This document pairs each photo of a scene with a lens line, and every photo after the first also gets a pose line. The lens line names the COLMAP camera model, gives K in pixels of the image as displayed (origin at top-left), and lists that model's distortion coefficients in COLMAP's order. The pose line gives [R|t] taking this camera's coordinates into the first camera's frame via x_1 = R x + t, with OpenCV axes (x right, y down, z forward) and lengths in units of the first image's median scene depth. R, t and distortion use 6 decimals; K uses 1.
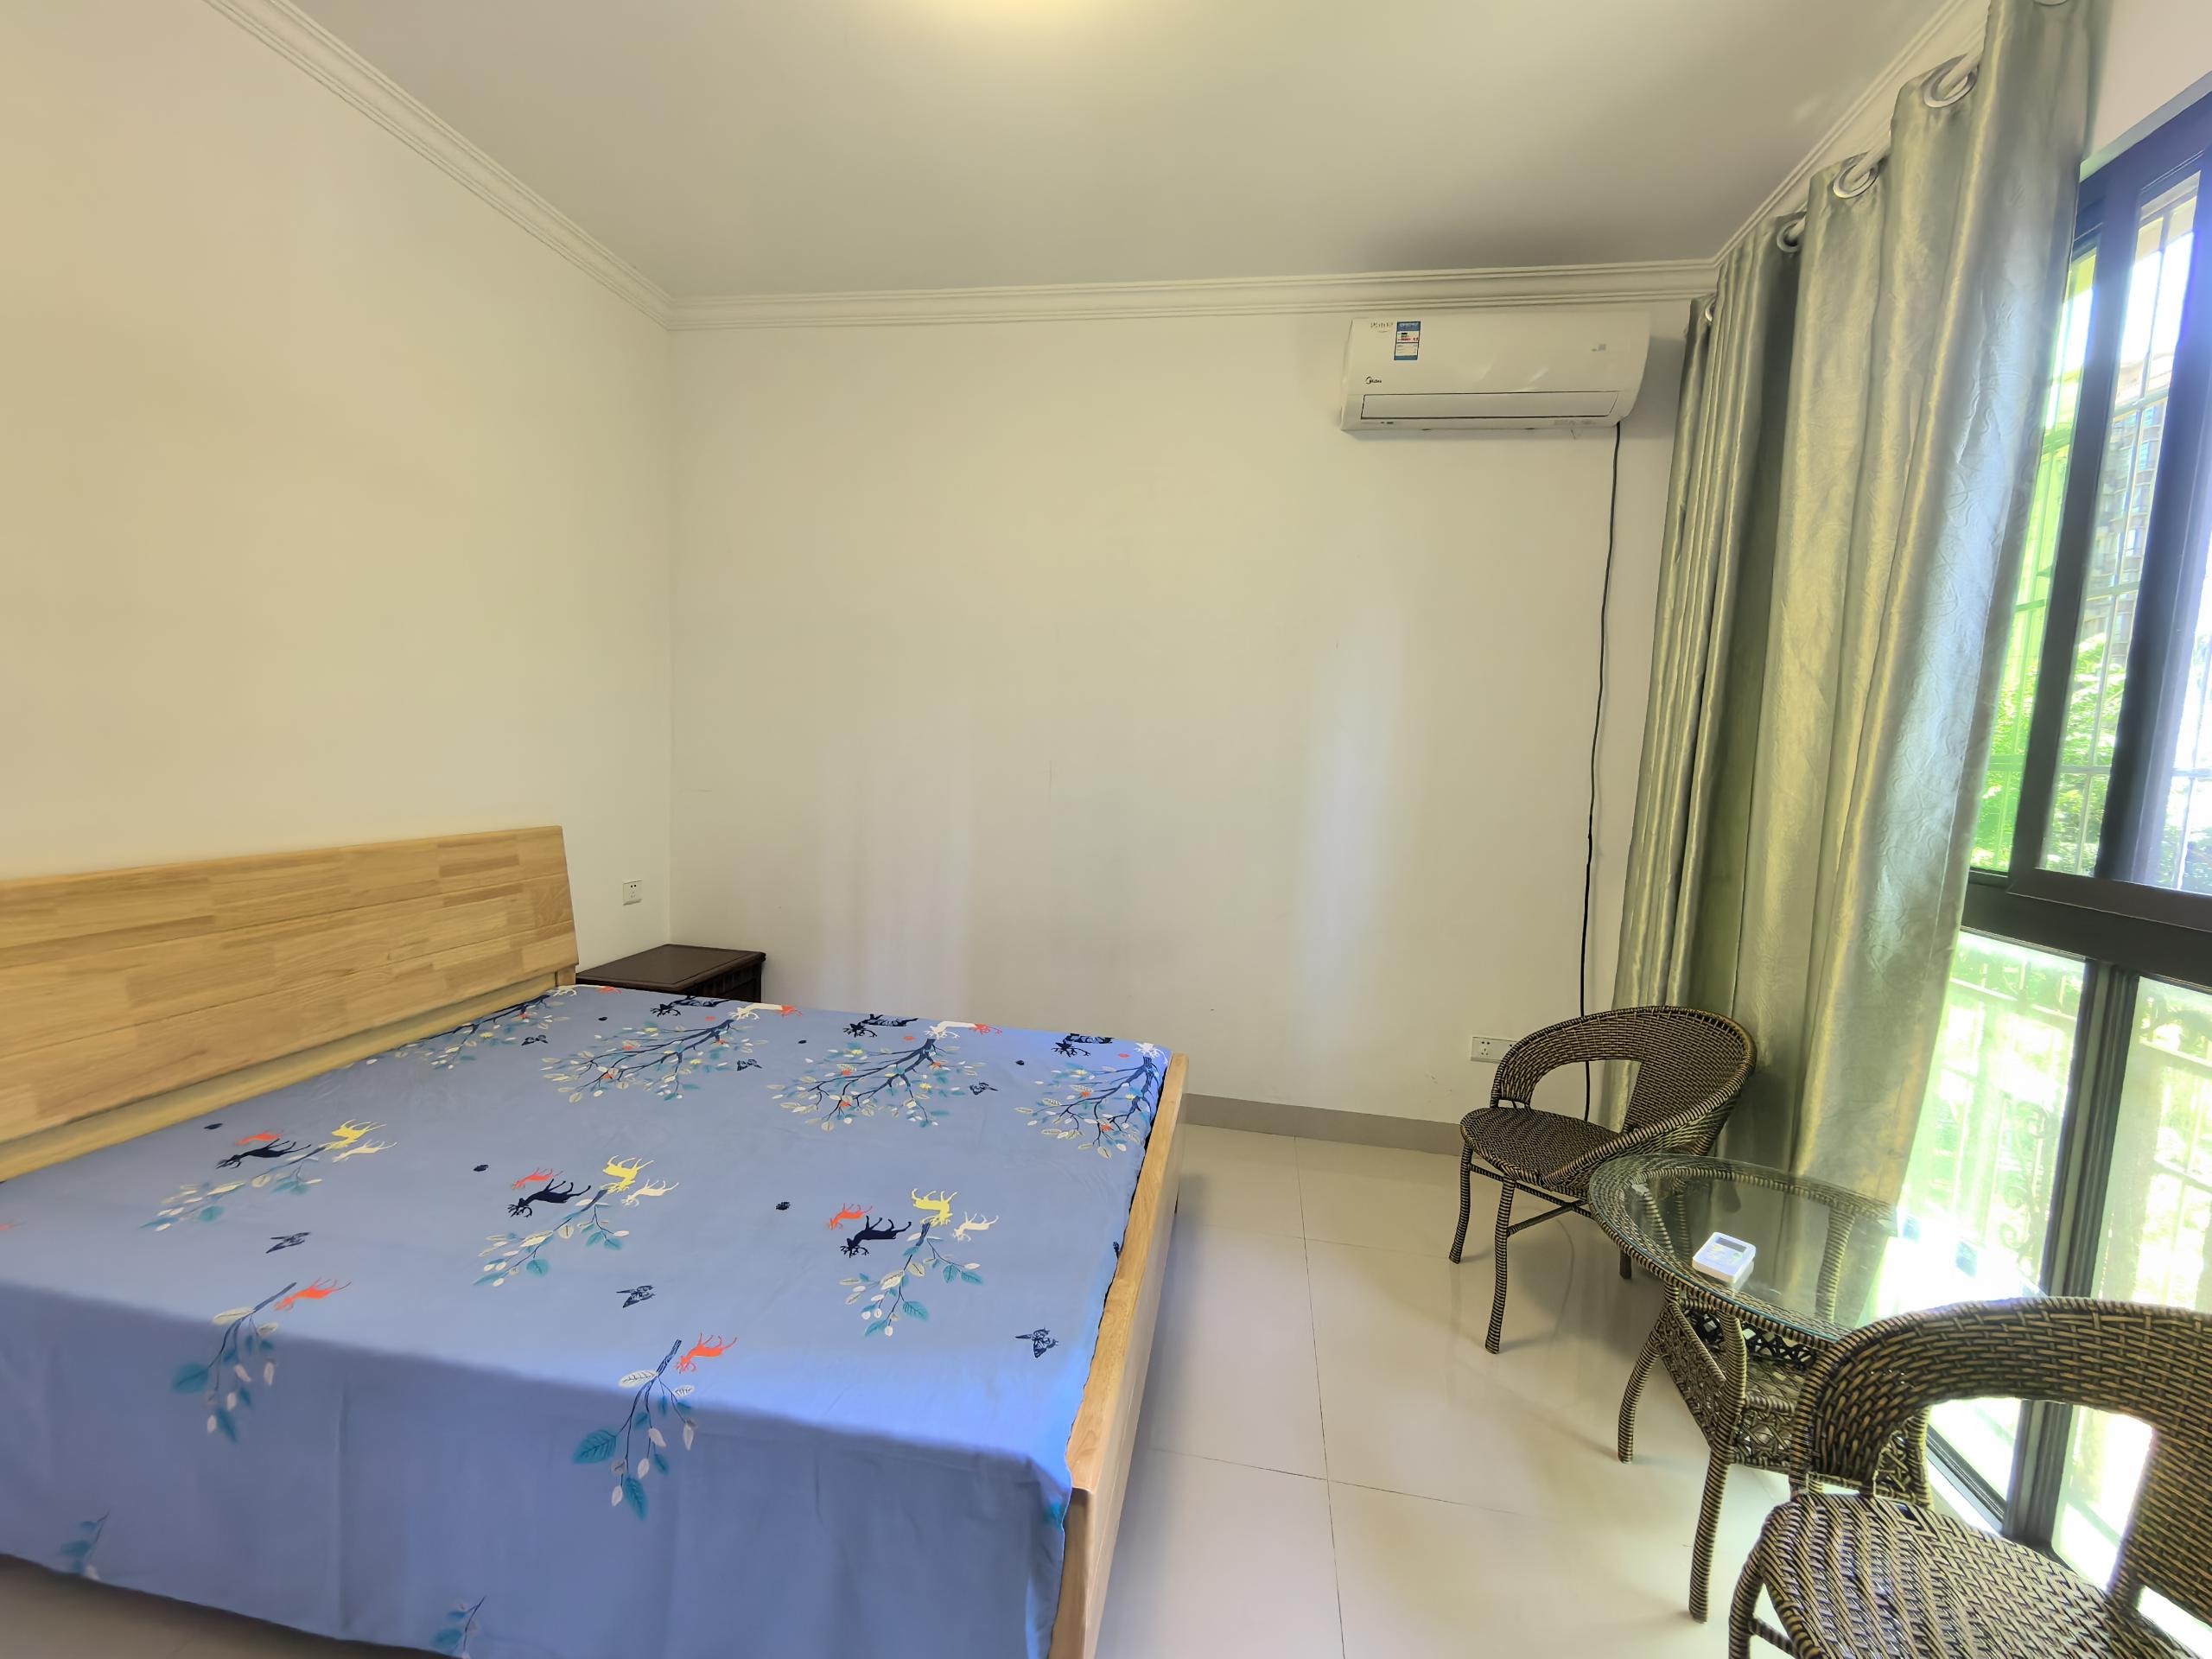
lens RADIAL K [[866.5, 0, 1110.4], [0, 866.5, 824.0], [0, 0, 1]] dist [0.018305, -0.004517]
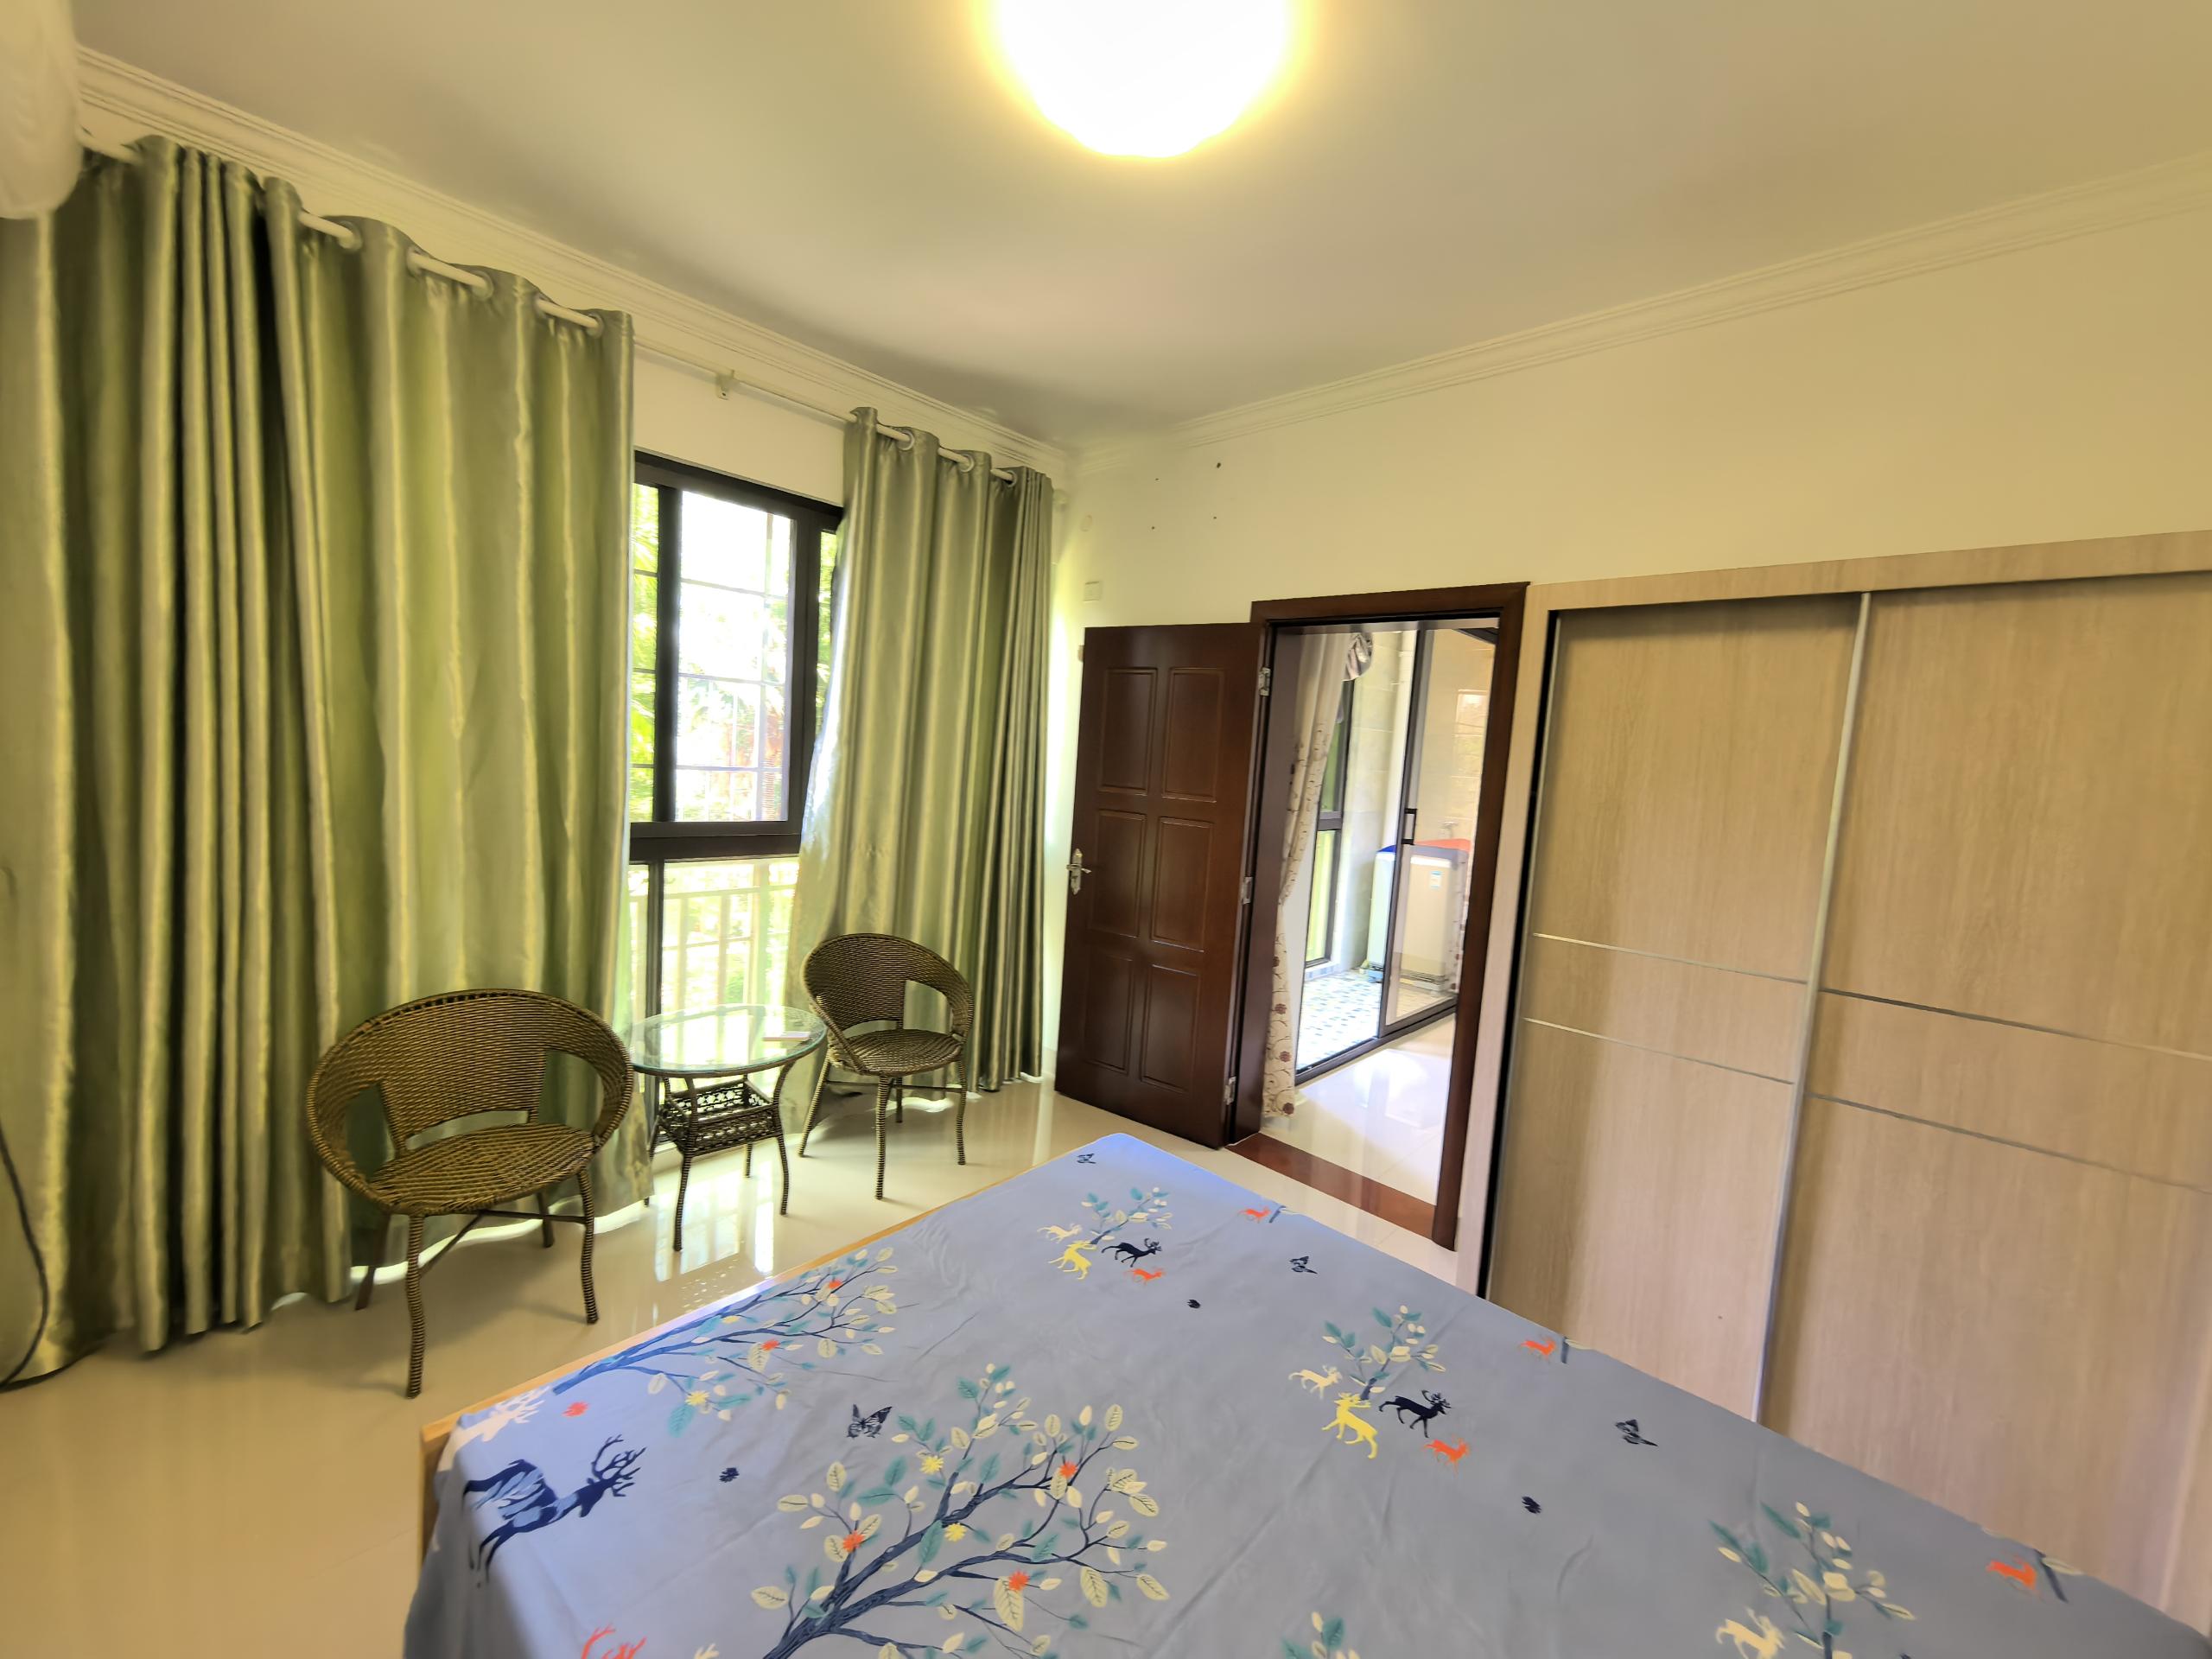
lens RADIAL K [[866.5, 0, 1110.4], [0, 866.5, 824.0], [0, 0, 1]] dist [0.018305, -0.004517]
pose [[-0.832180, -0.149891, 0.533862, -0.599684], [-0.058664, 0.981167, 0.184035, -0.259797], [-0.551394, 0.121832, -0.825301, 1.449440]]
